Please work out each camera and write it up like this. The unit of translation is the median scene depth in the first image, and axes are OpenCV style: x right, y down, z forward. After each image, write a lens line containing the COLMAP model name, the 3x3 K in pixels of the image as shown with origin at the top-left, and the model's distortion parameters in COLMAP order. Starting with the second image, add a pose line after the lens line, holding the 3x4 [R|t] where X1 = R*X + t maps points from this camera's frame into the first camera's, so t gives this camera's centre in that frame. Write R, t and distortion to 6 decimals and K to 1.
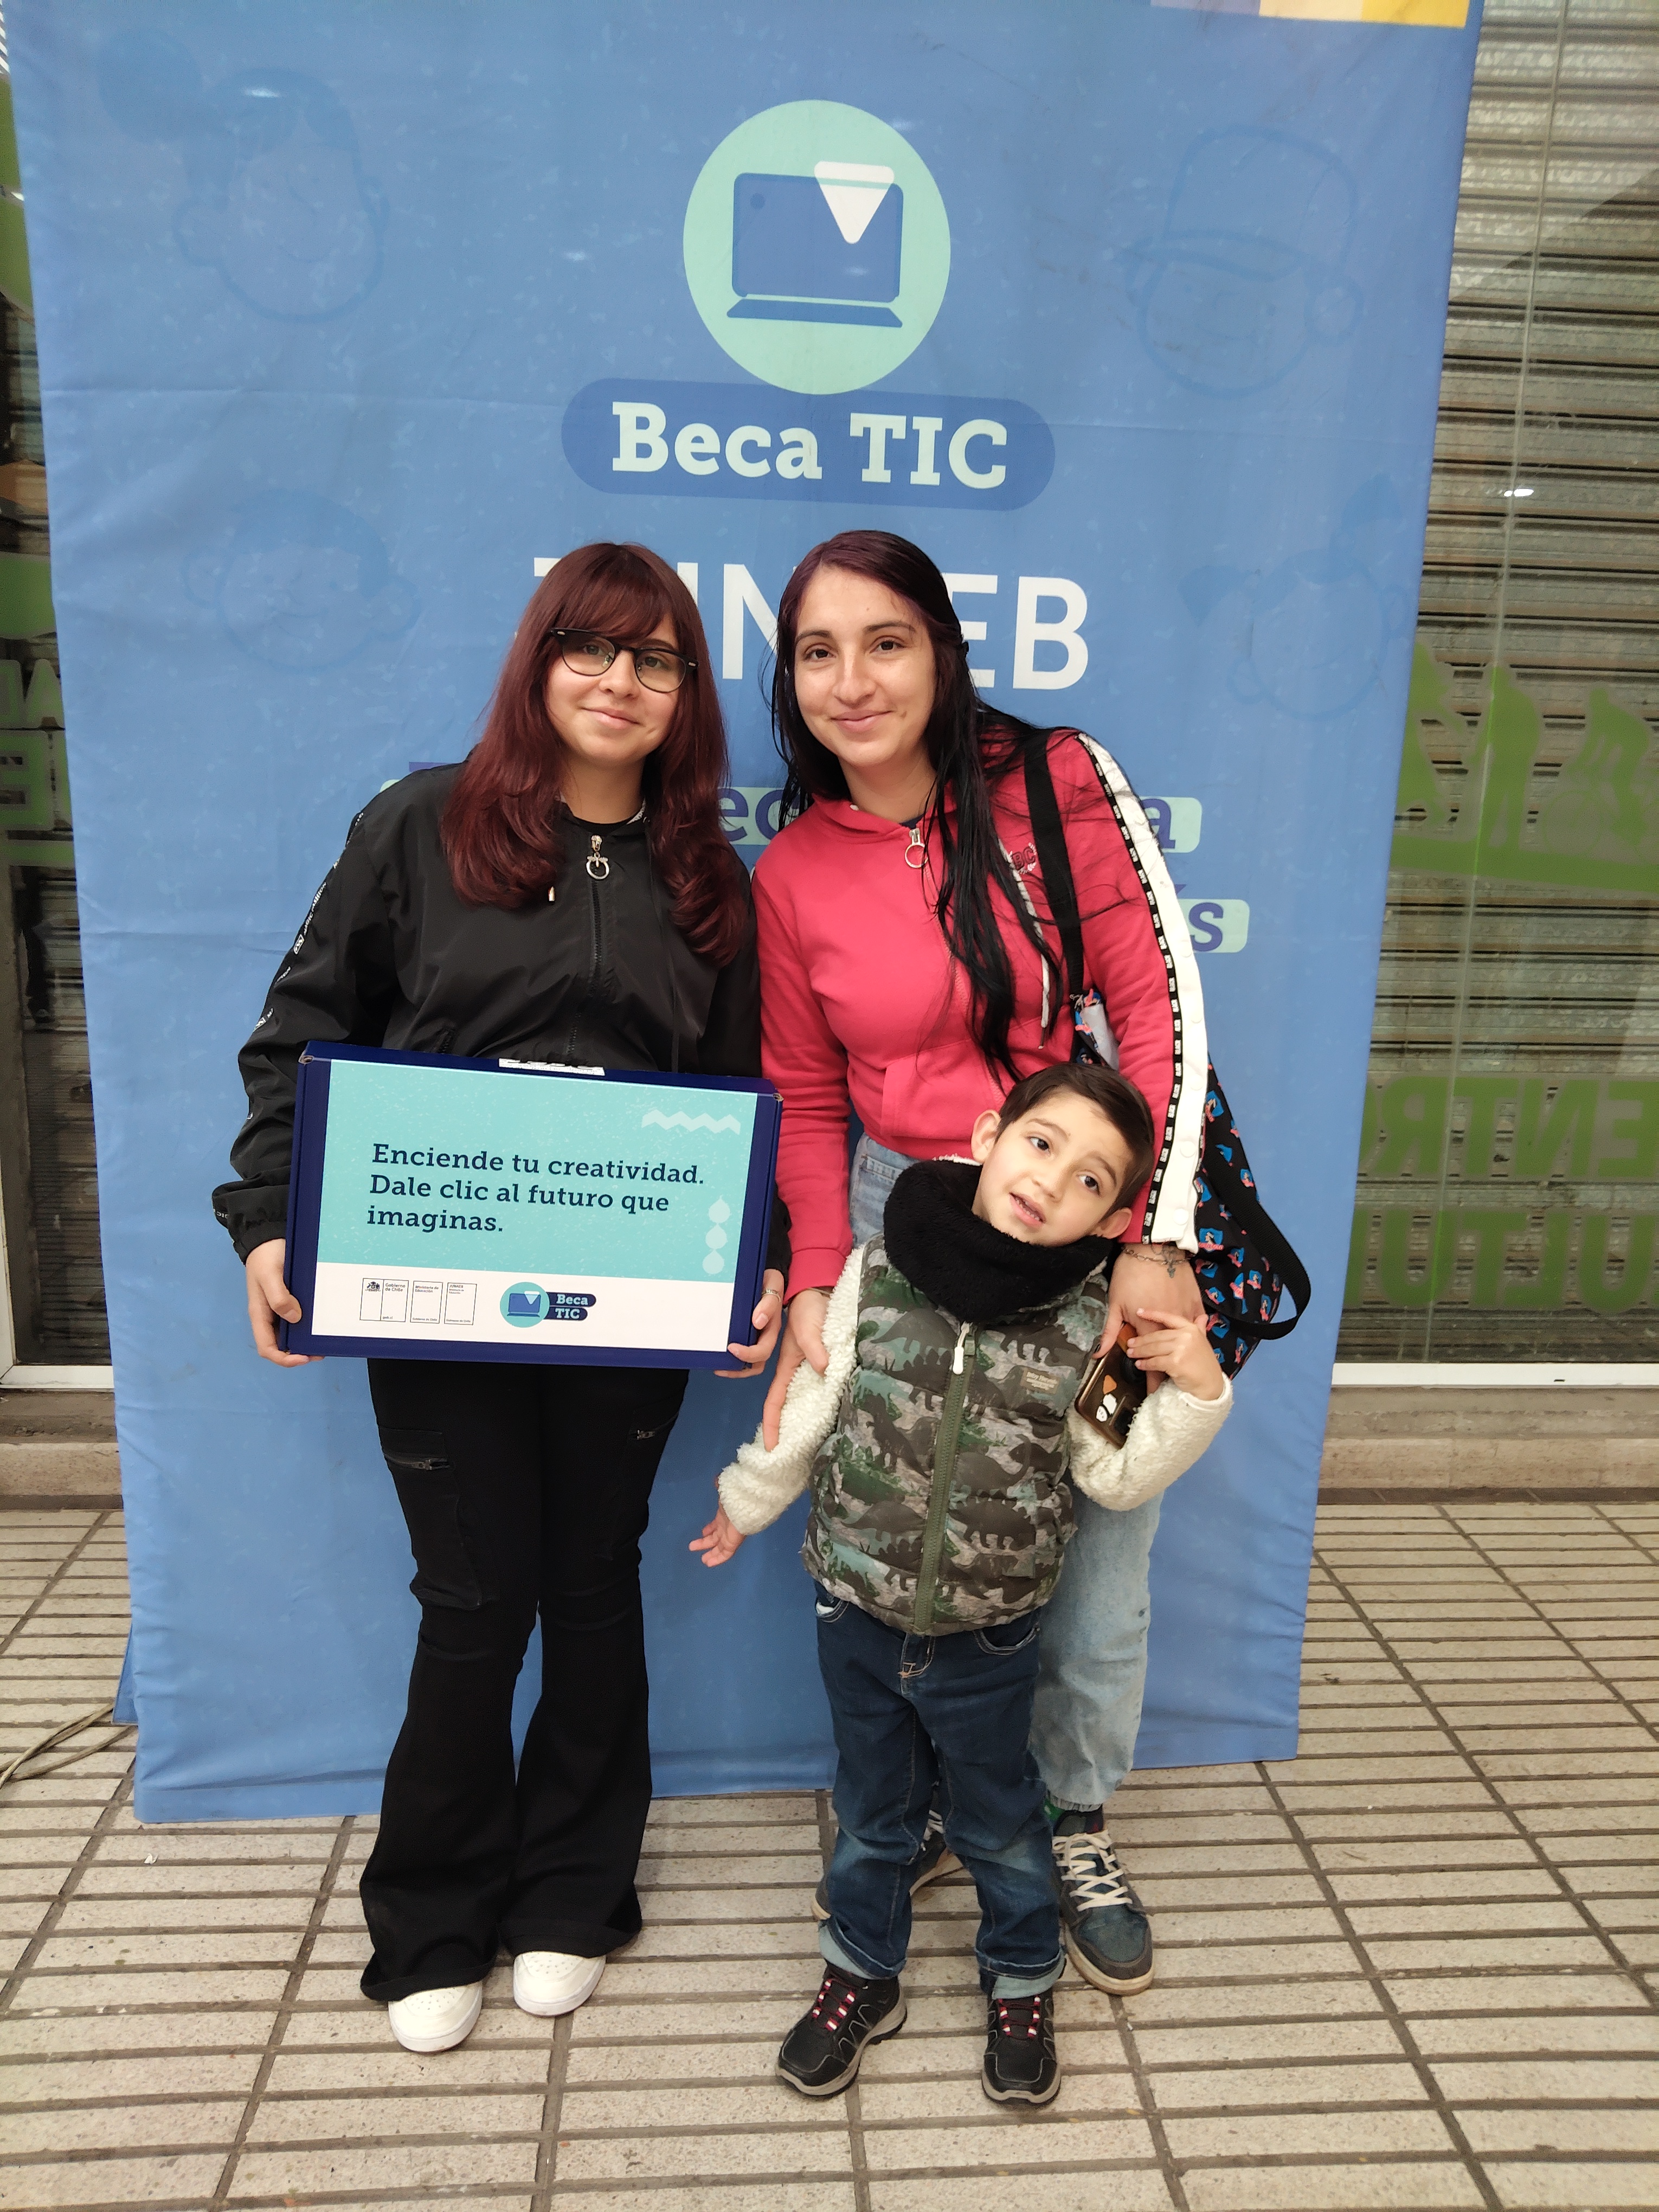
lens RADIAL K [[1675.9, 0, 821.3], [0, 1675.9, 1078.3], [0, 0, 1]] dist [-0.021579, 0.015860]
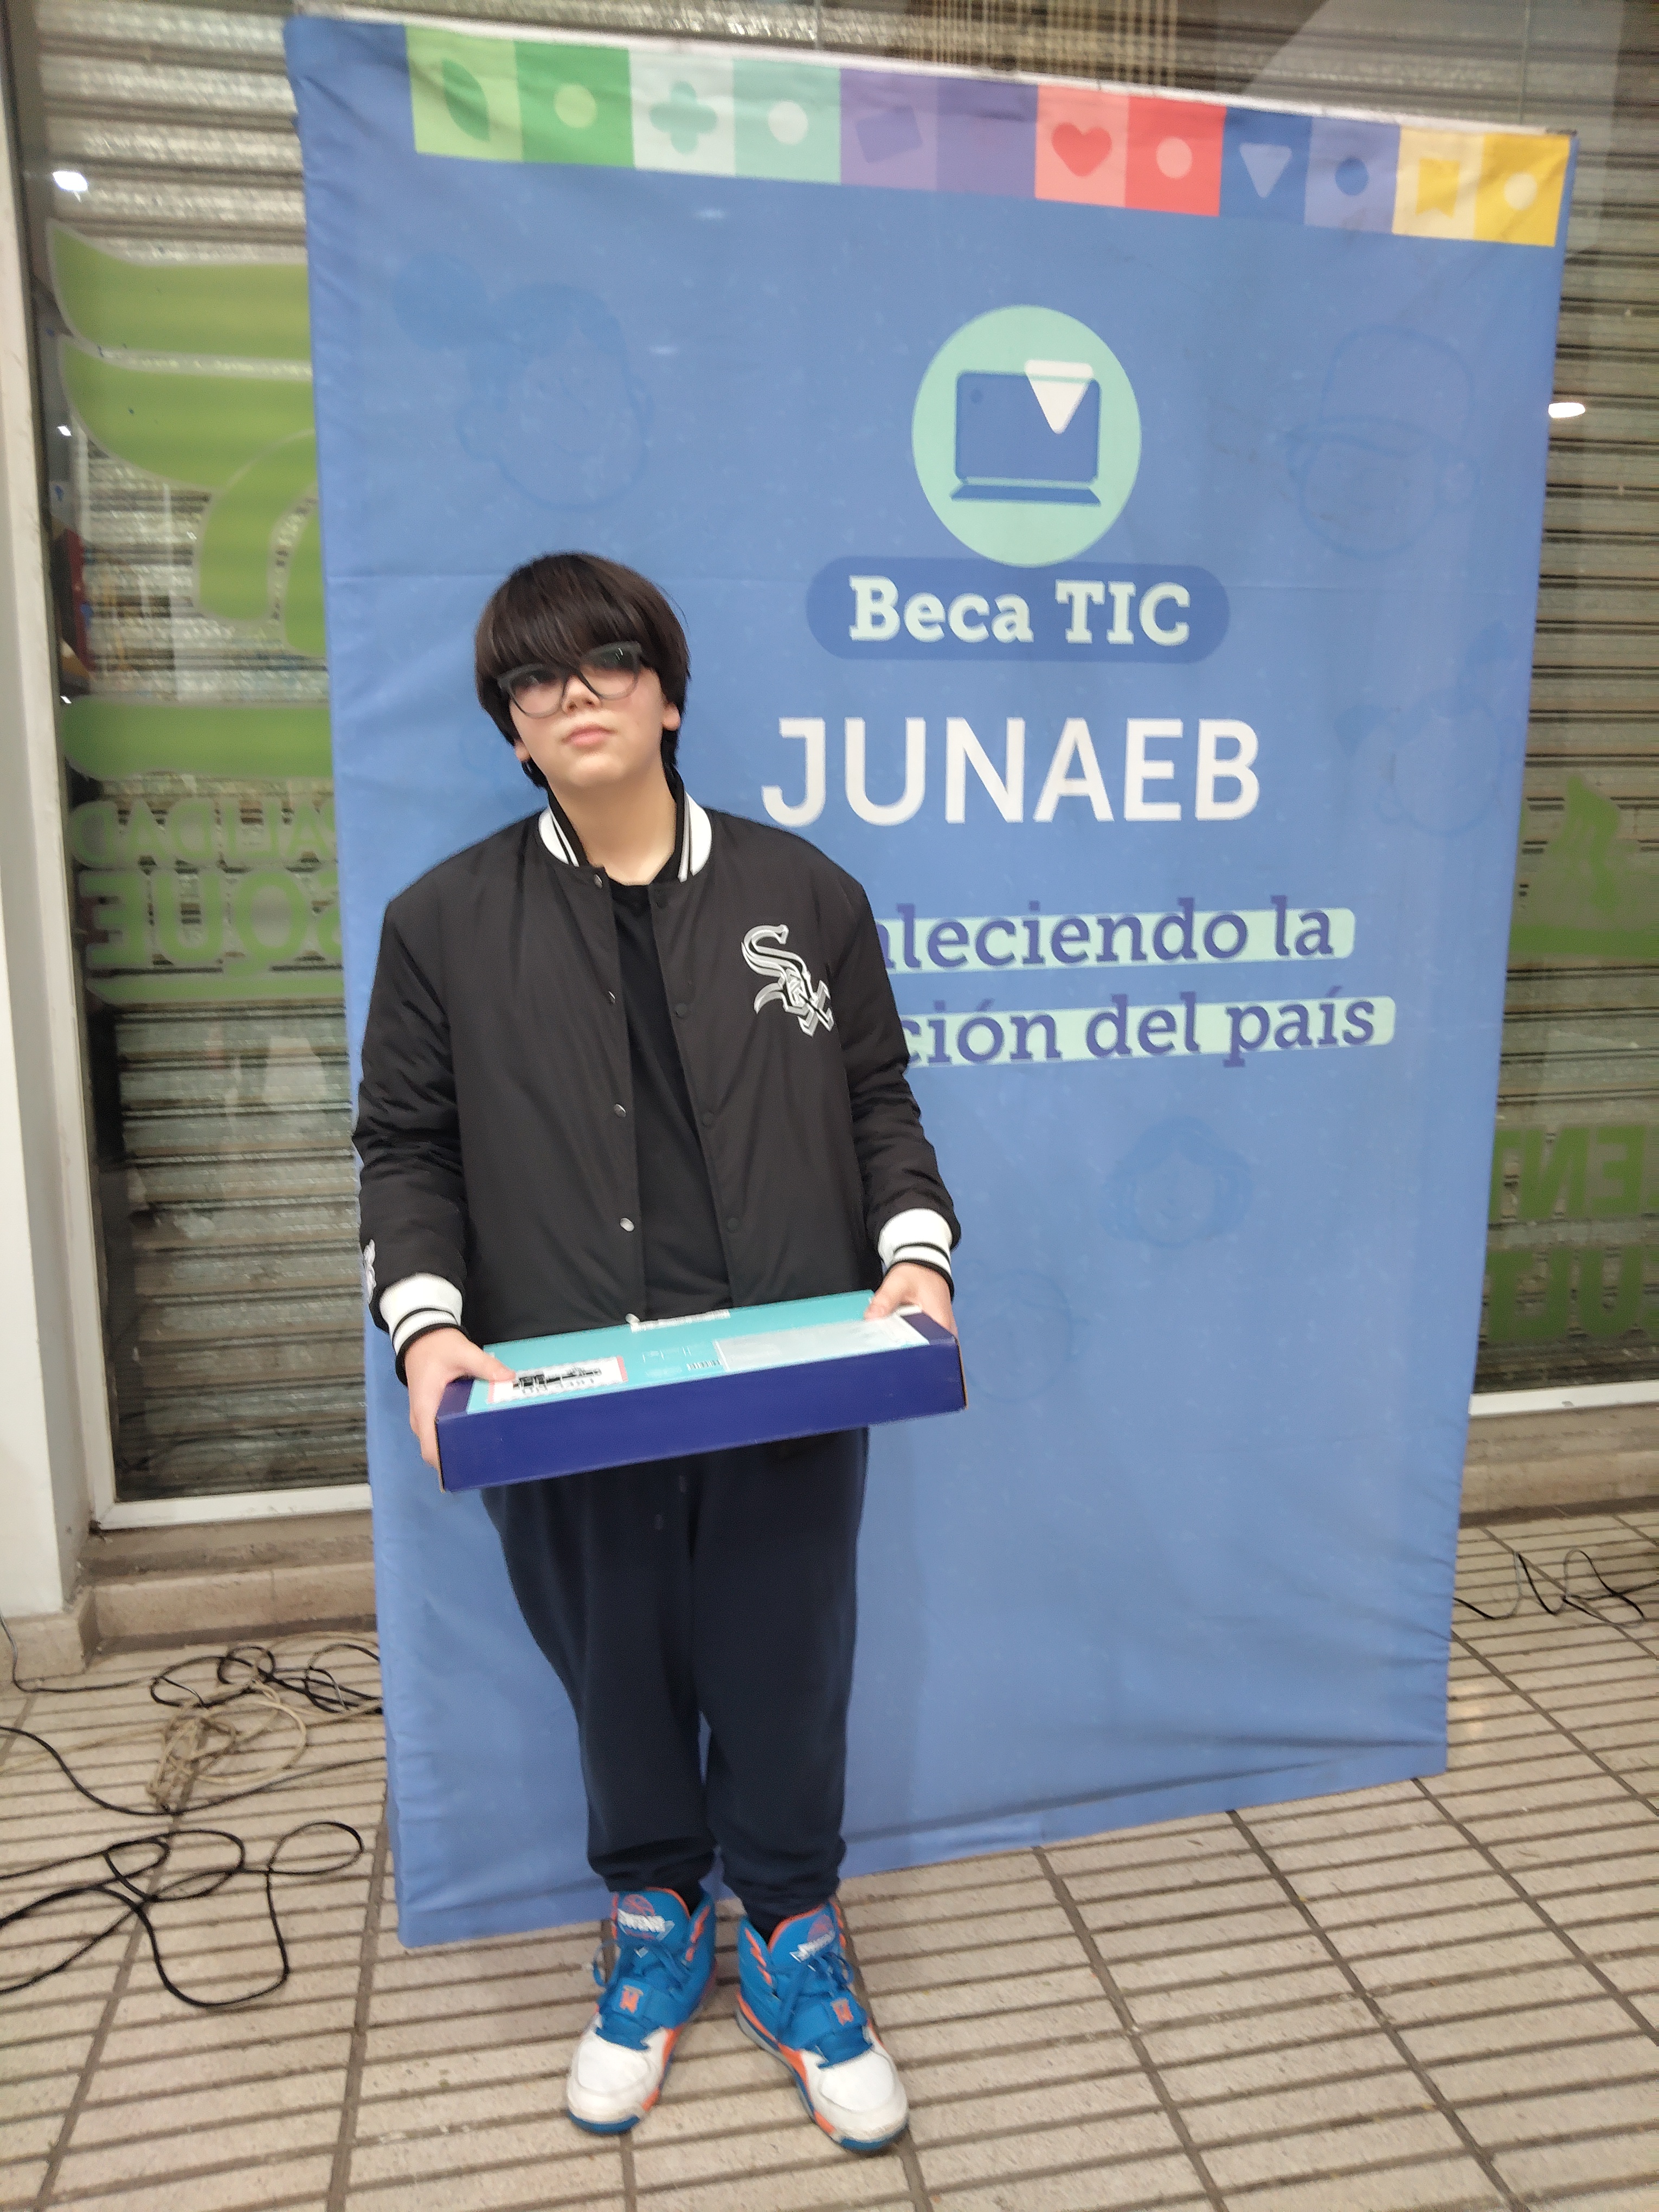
lens RADIAL K [[1675.9, 0, 841.4], [0, 1675.9, 1085.8], [0, 0, 1]] dist [-0.021579, 0.015860]
pose [[0.991675, -0.051167, 0.118164, -0.267286], [0.054695, 0.998143, -0.026806, -0.042887], [-0.116573, 0.033046, 0.992632, -0.069354]]
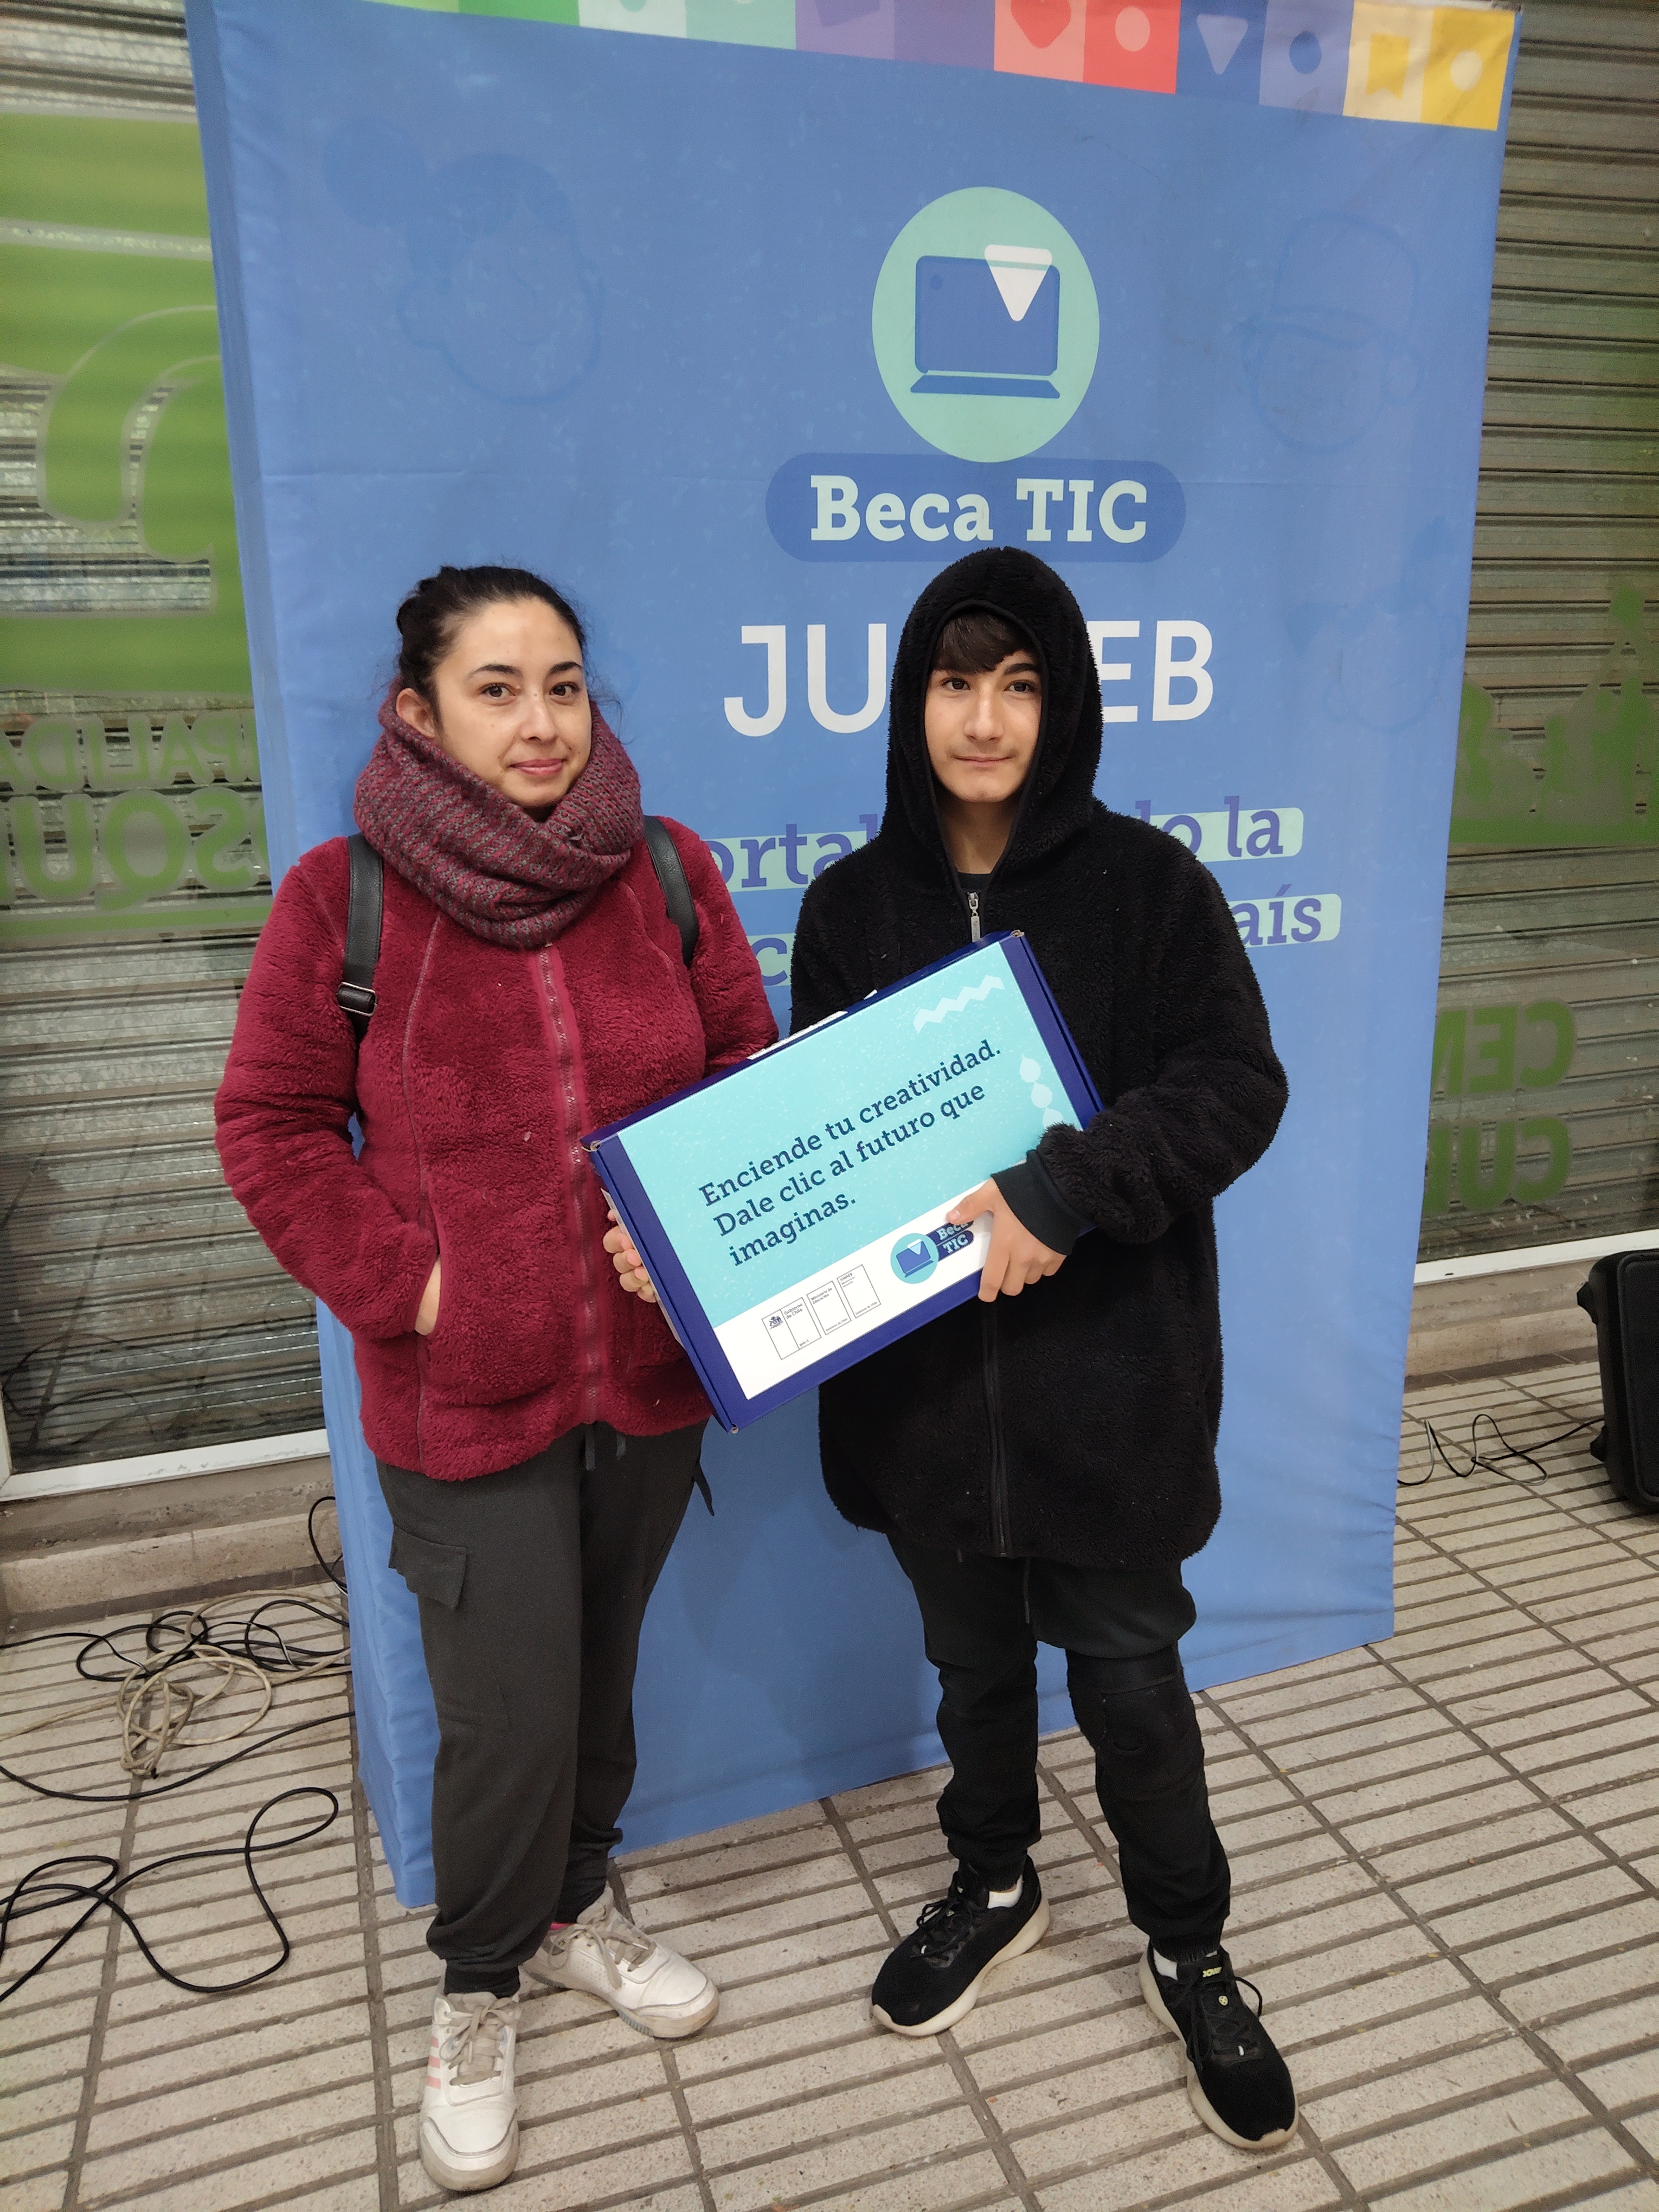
lens RADIAL K [[1675.9, 0, 831.4], [0, 1675.9, 1076.7], [0, 0, 1]] dist [-0.021579, 0.015860]
pose [[0.968447, -0.105267, 0.225896, -0.377819], [0.099703, 0.994368, 0.035934, -0.064964], [-0.228407, -0.012277, 0.973488, -0.023638]]
